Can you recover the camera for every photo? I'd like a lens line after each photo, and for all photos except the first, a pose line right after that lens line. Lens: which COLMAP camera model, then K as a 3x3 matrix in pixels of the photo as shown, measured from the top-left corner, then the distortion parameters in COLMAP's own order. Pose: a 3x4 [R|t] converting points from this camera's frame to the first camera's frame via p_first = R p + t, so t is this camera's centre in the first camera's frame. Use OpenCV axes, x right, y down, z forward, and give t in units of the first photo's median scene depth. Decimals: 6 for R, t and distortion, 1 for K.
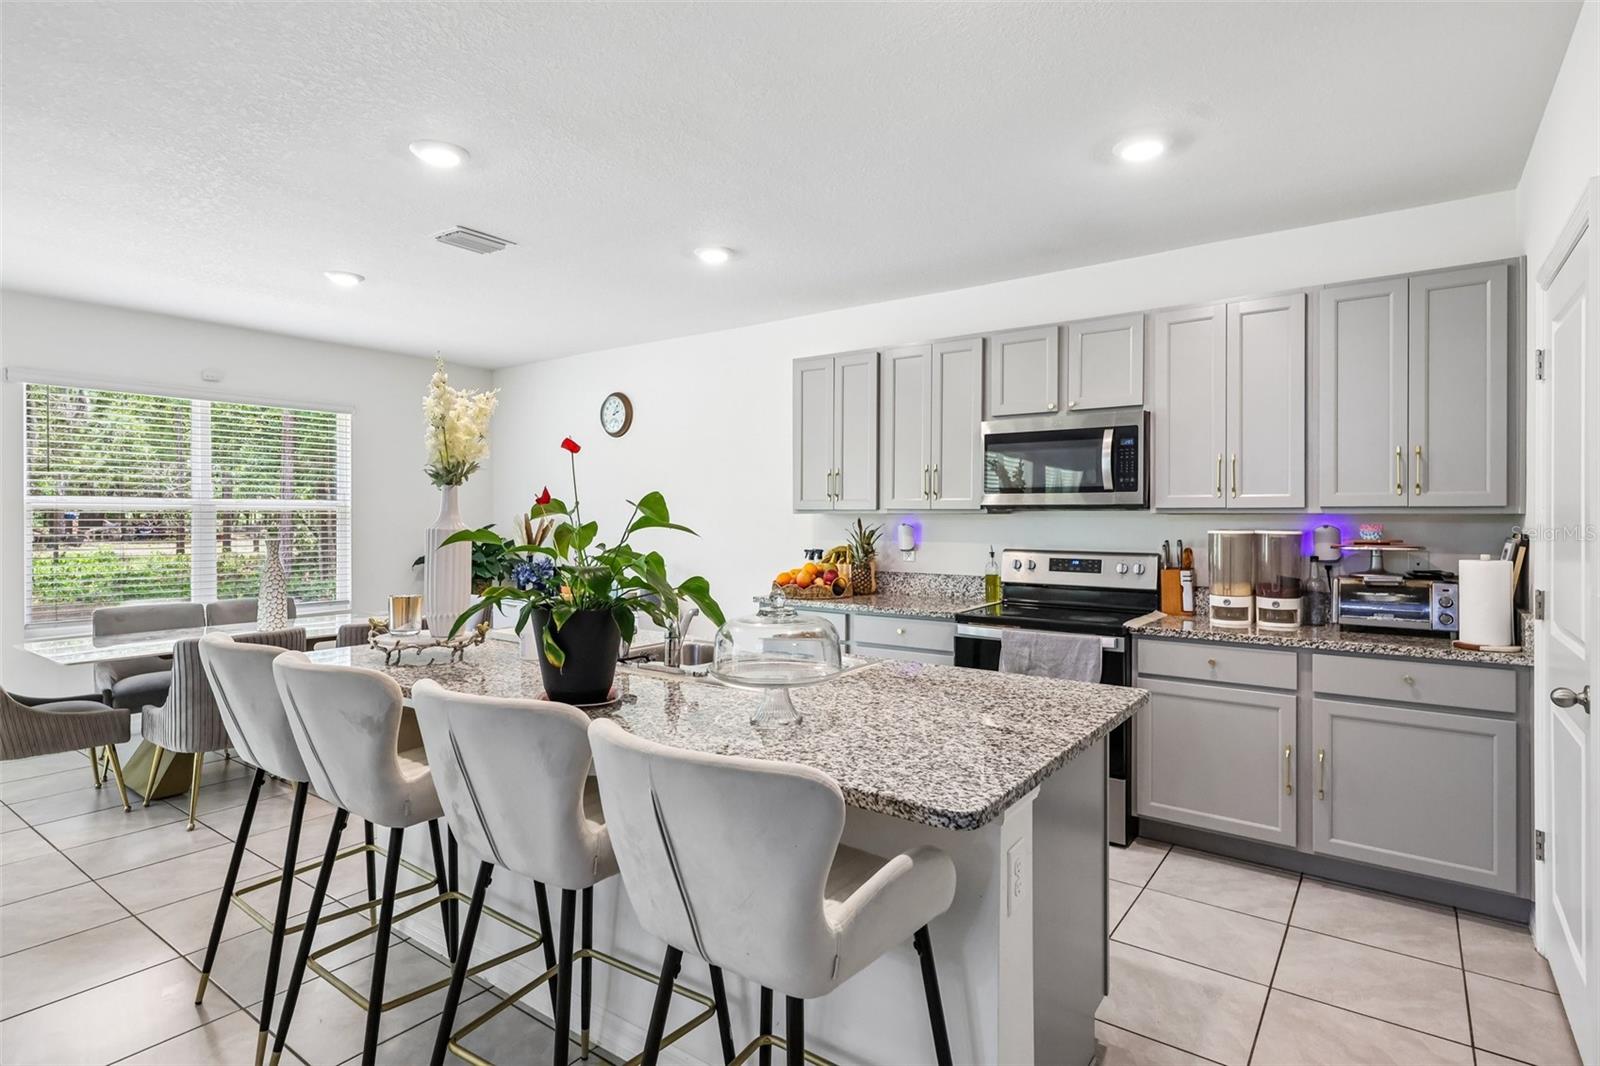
lens RADIAL K [[810.8, 0, 801.7], [0, 810.8, 524.3], [0, 0, 1]] dist [-0.027732, 0.027058]
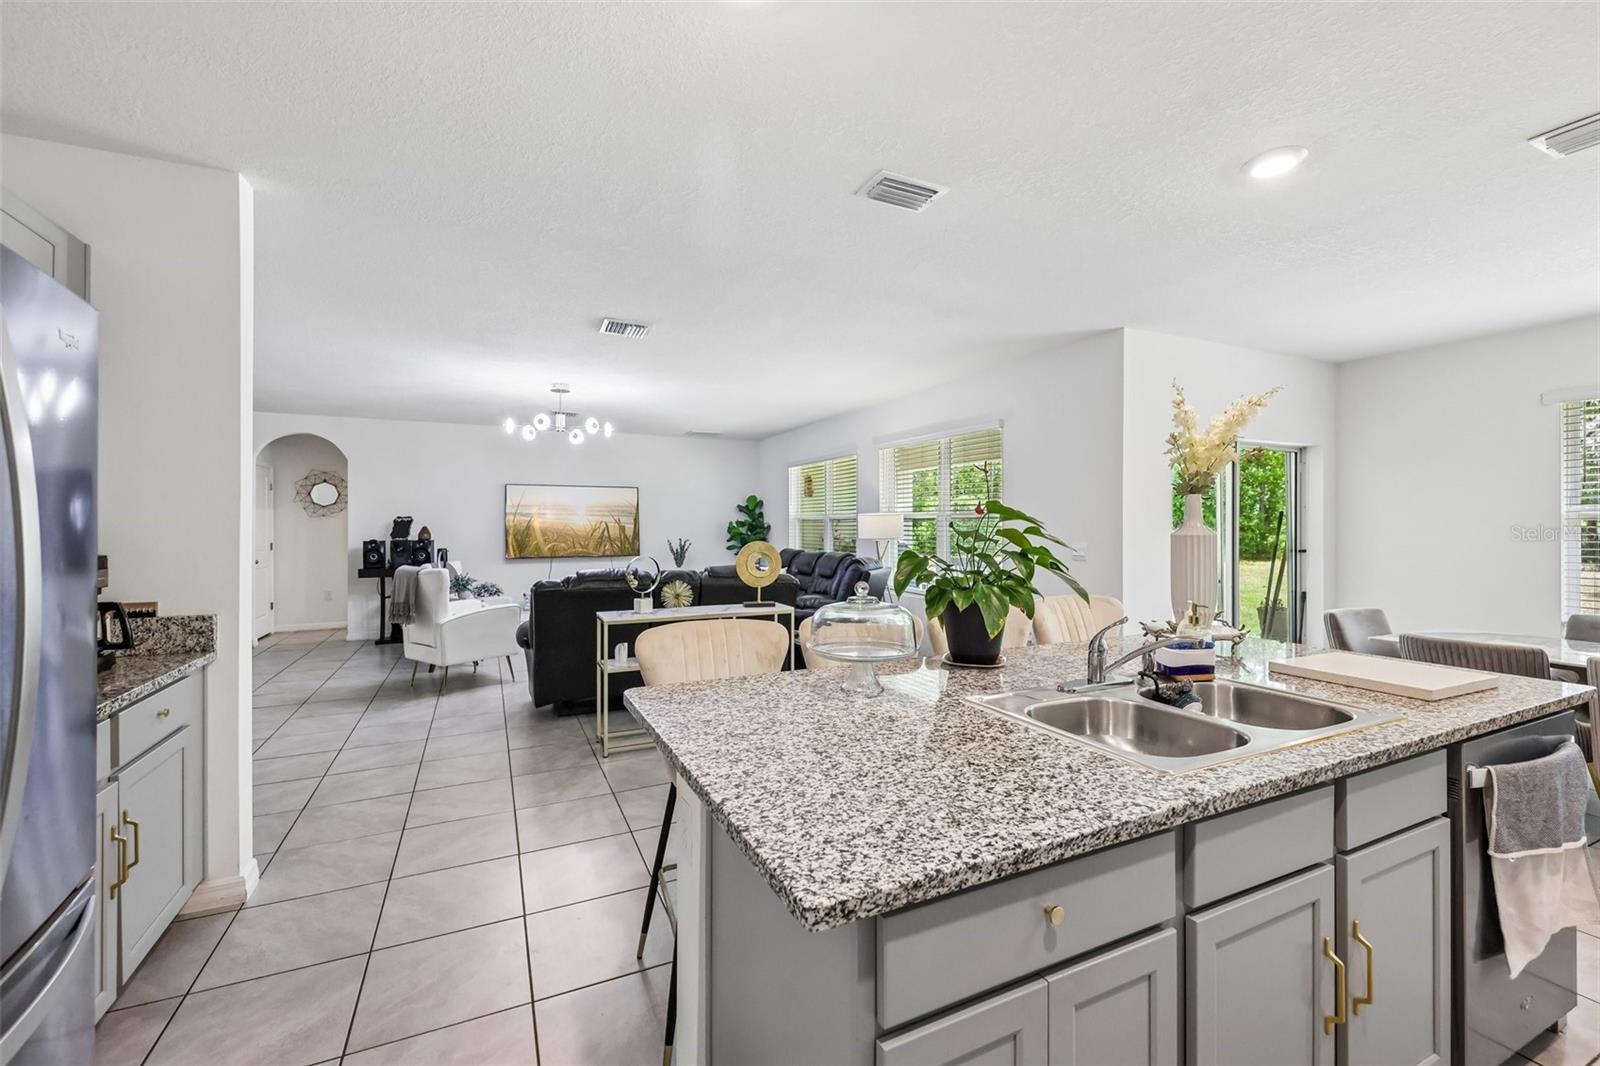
lens RADIAL K [[658.7, 0, 789.7], [0, 658.7, 520.8], [0, 0, 1]] dist [0.001733, -0.000434]
pose [[-0.473080, -0.003725, -0.881012, 0.341487], [-0.007775, 0.999970, -0.000053, -0.005635], [0.880985, 0.006825, -0.473095, 0.518701]]
